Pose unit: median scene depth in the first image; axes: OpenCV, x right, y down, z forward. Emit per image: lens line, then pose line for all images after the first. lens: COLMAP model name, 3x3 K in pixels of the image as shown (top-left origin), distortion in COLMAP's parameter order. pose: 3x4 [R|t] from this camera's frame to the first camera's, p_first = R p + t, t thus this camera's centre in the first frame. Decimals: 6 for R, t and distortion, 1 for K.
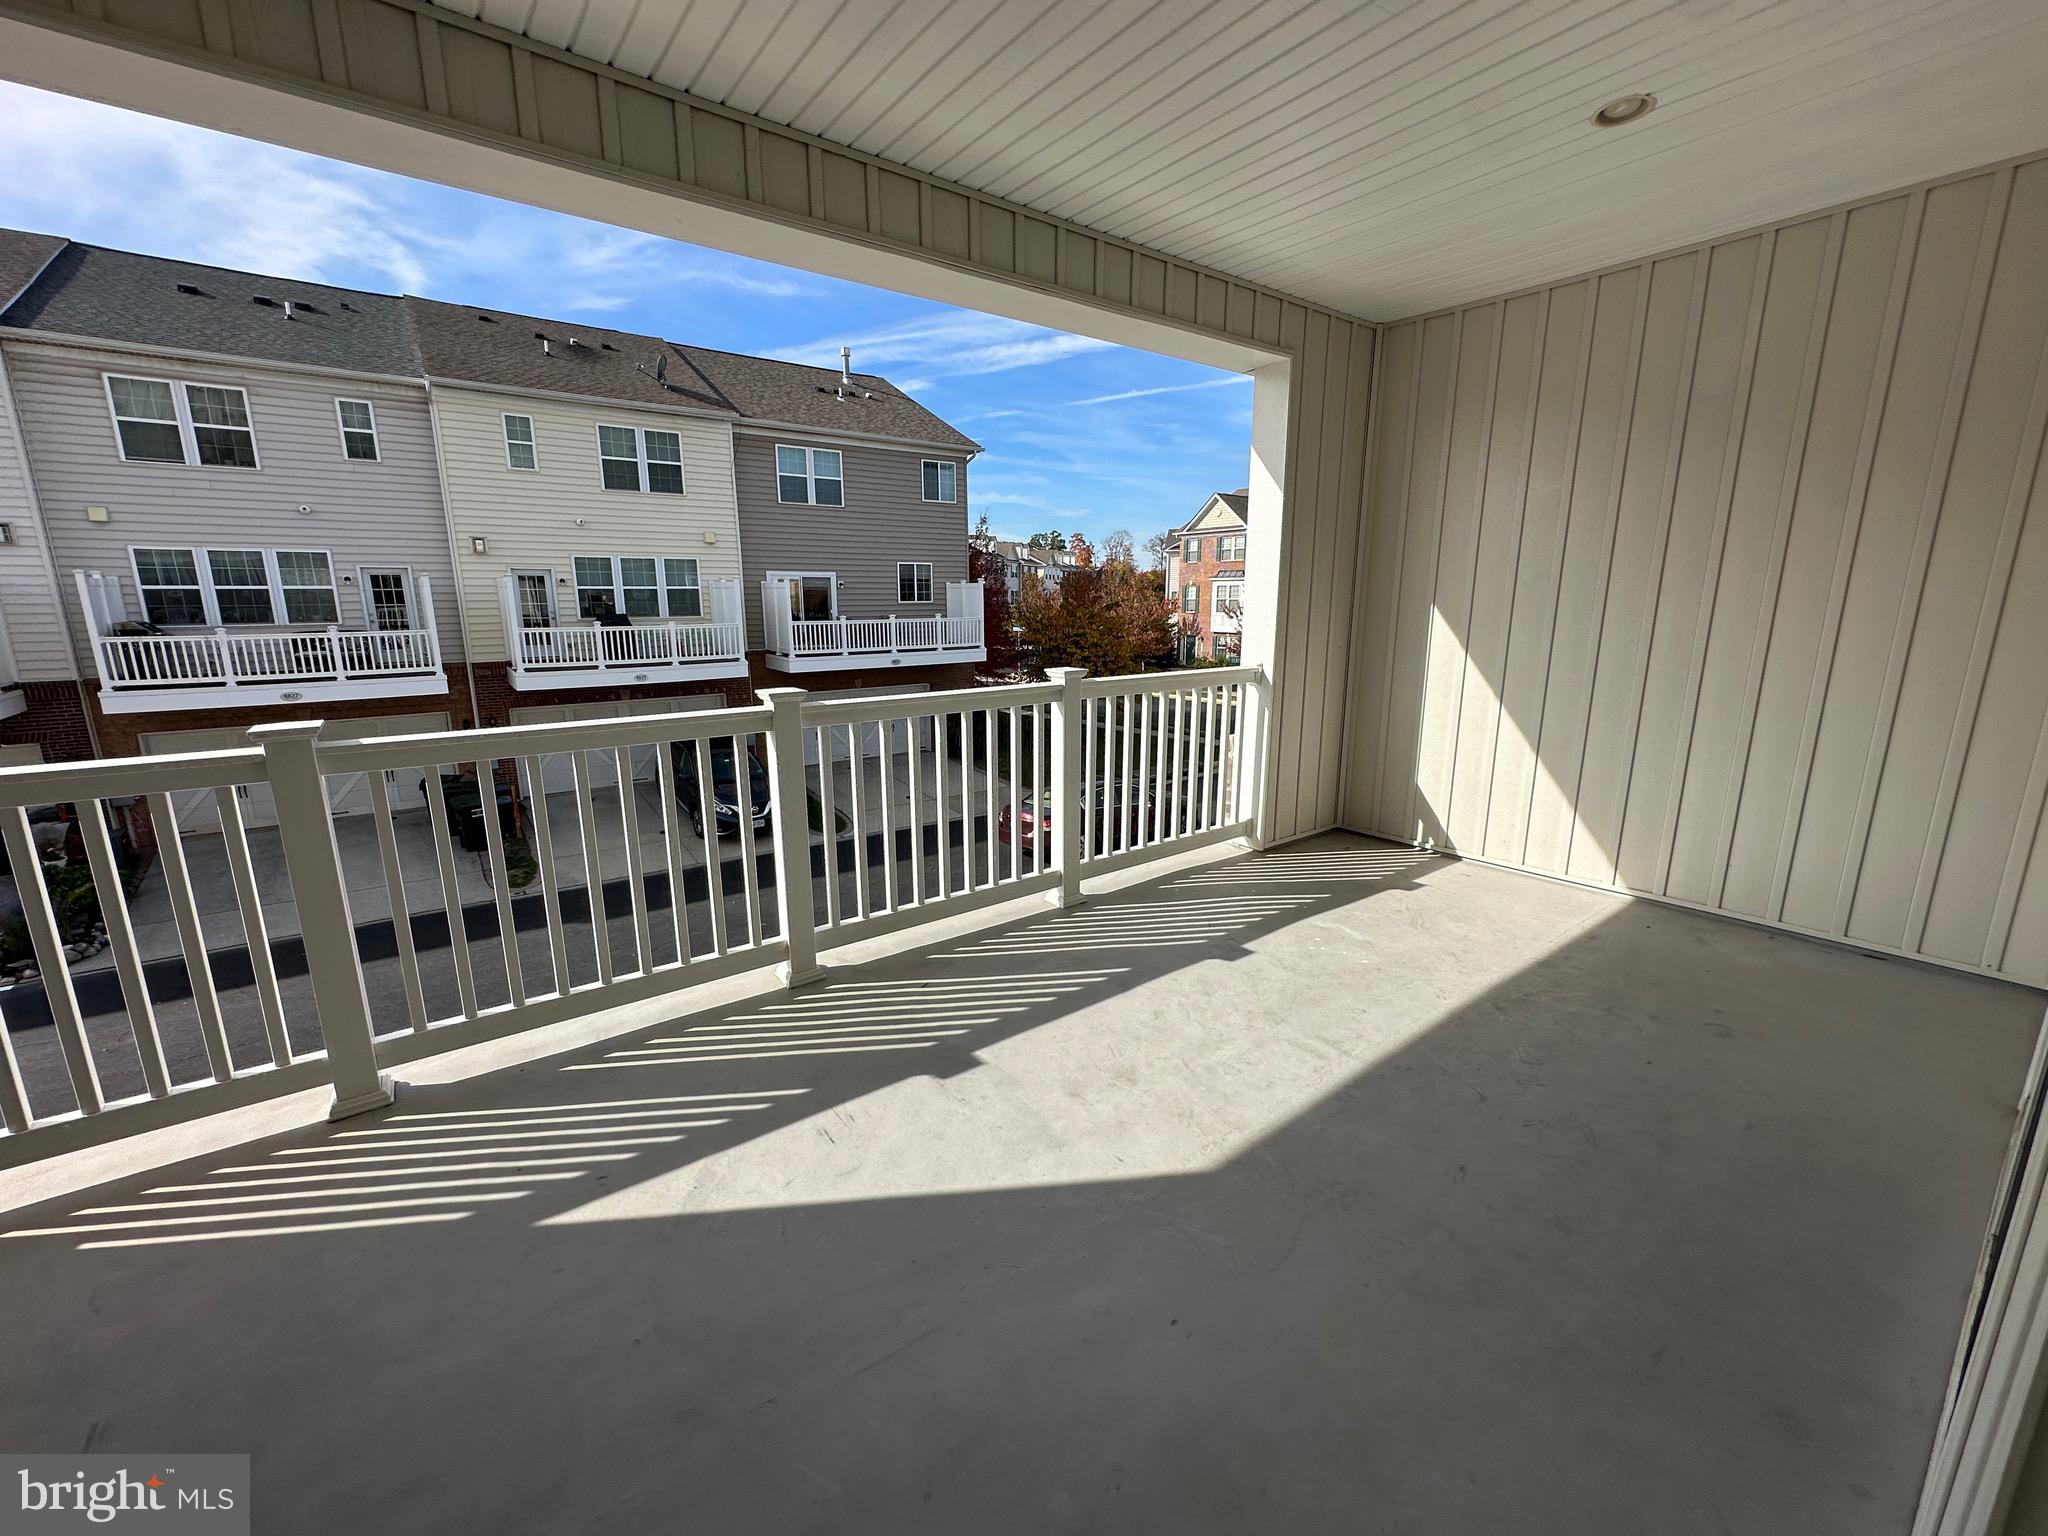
lens RADIAL K [[826.9, 0, 1012.1], [0, 826.9, 778.9], [0, 0, 1]] dist [-0.003079, -0.000231]
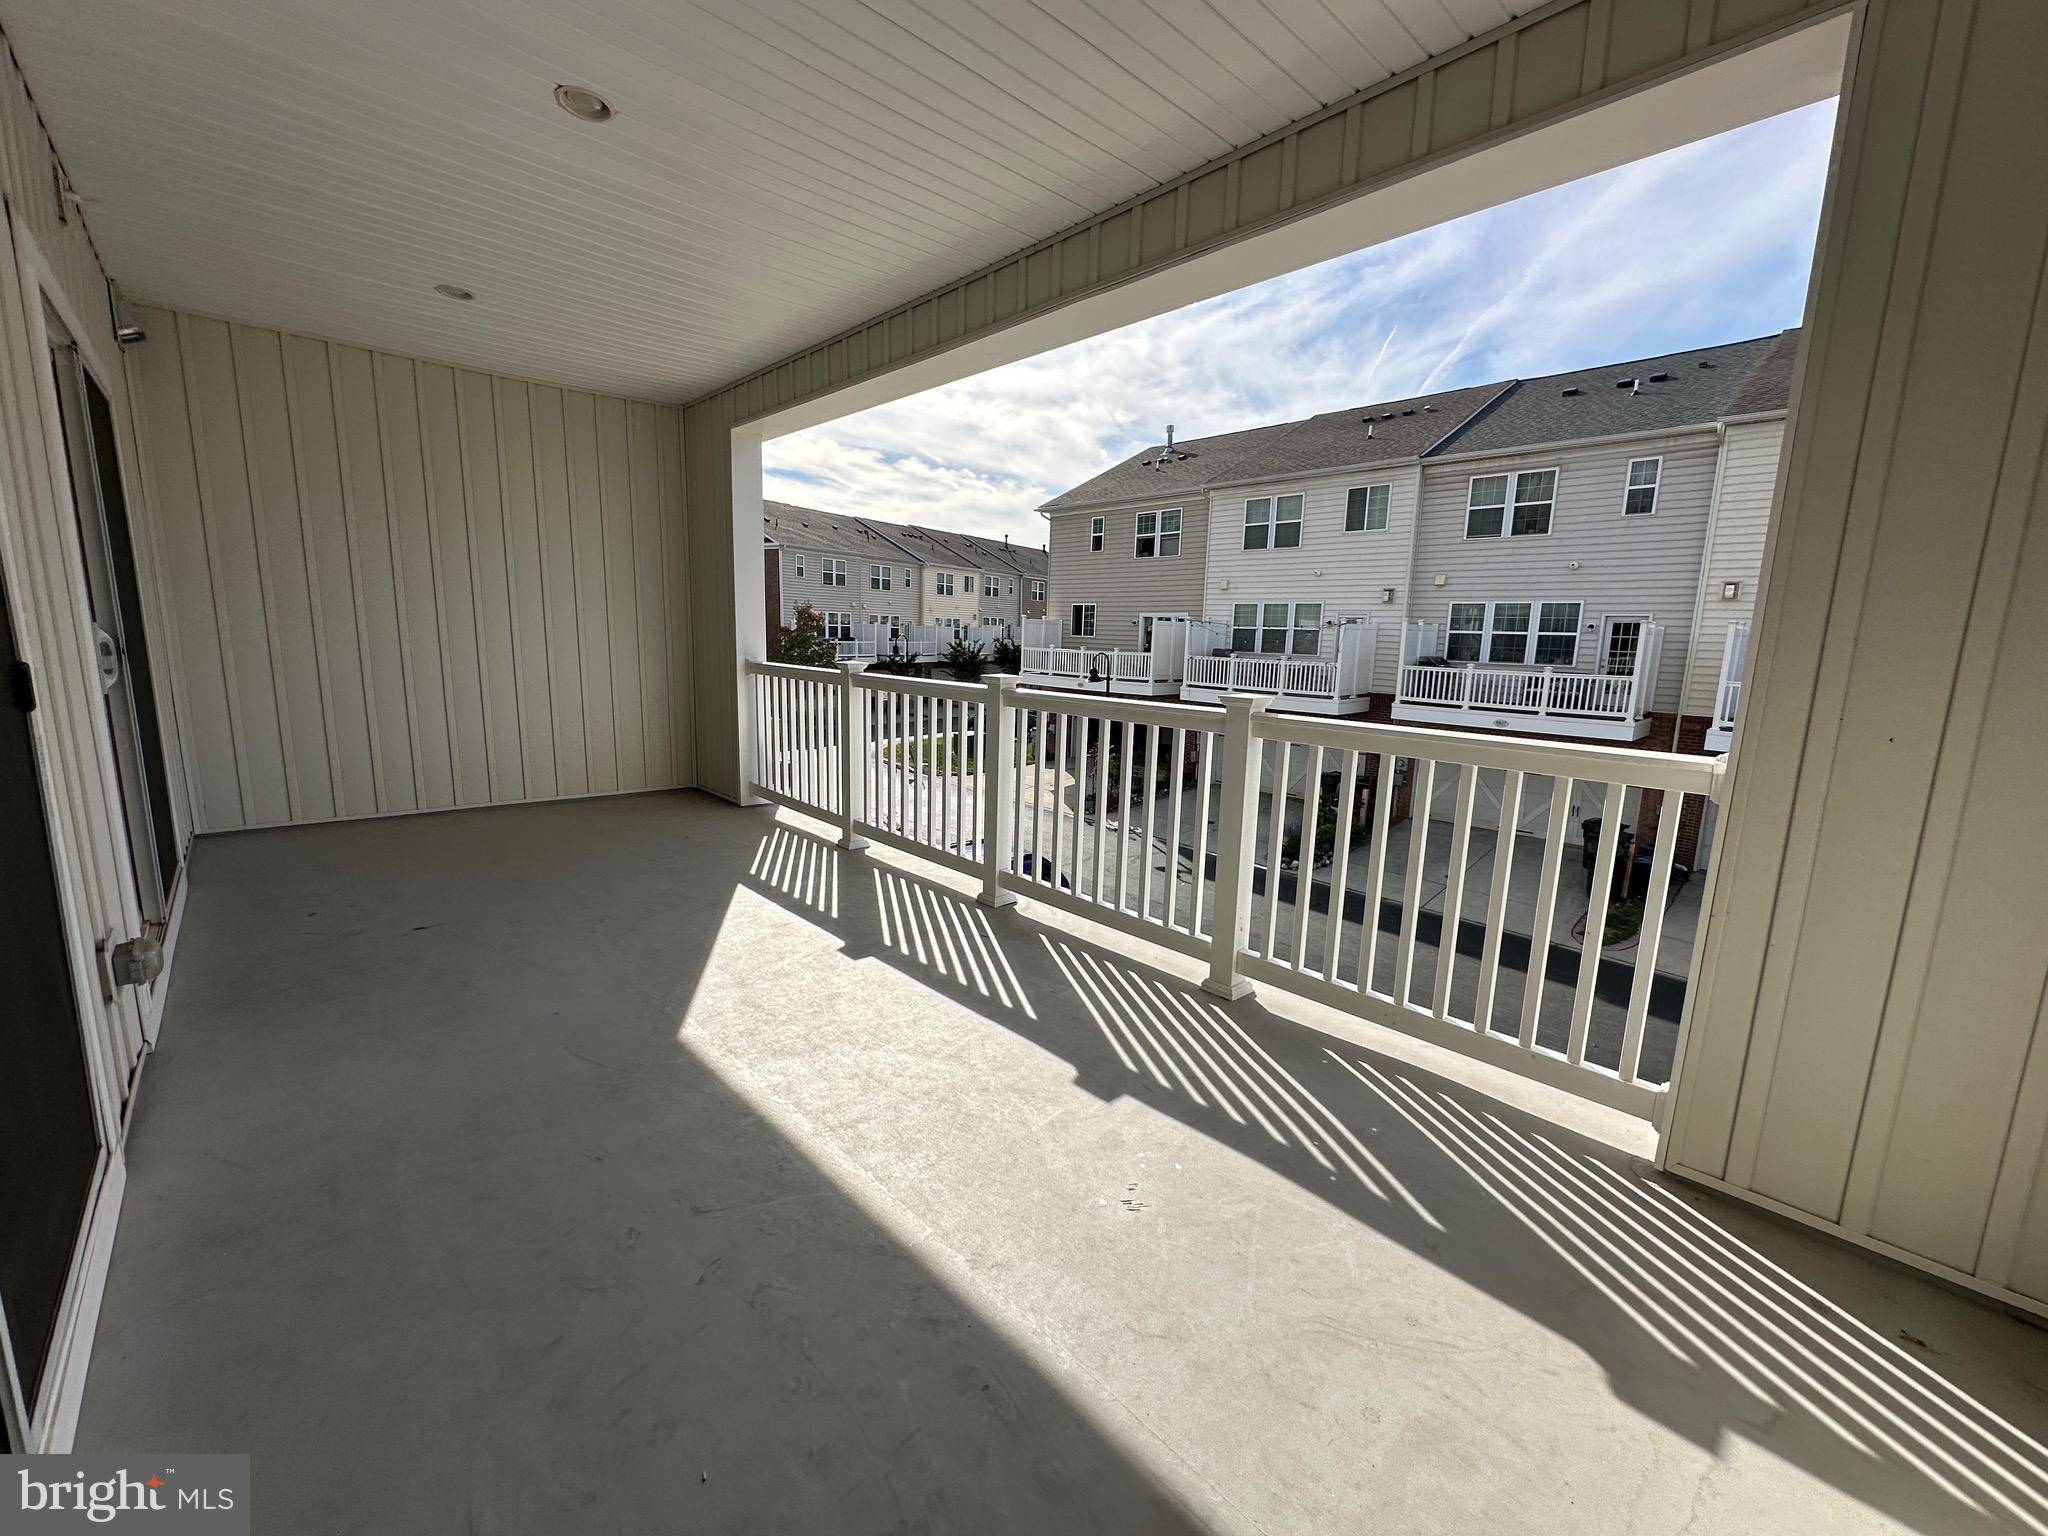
lens RADIAL K [[826.9, 0, 1015.0], [0, 826.9, 762.1], [0, 0, 1]] dist [-0.003079, -0.000231]
pose [[0.101361, 0.162808, -0.981437, 0.227727], [-0.238469, 0.961734, 0.134911, -0.039451], [0.965846, 0.220367, 0.136307, 0.173697]]
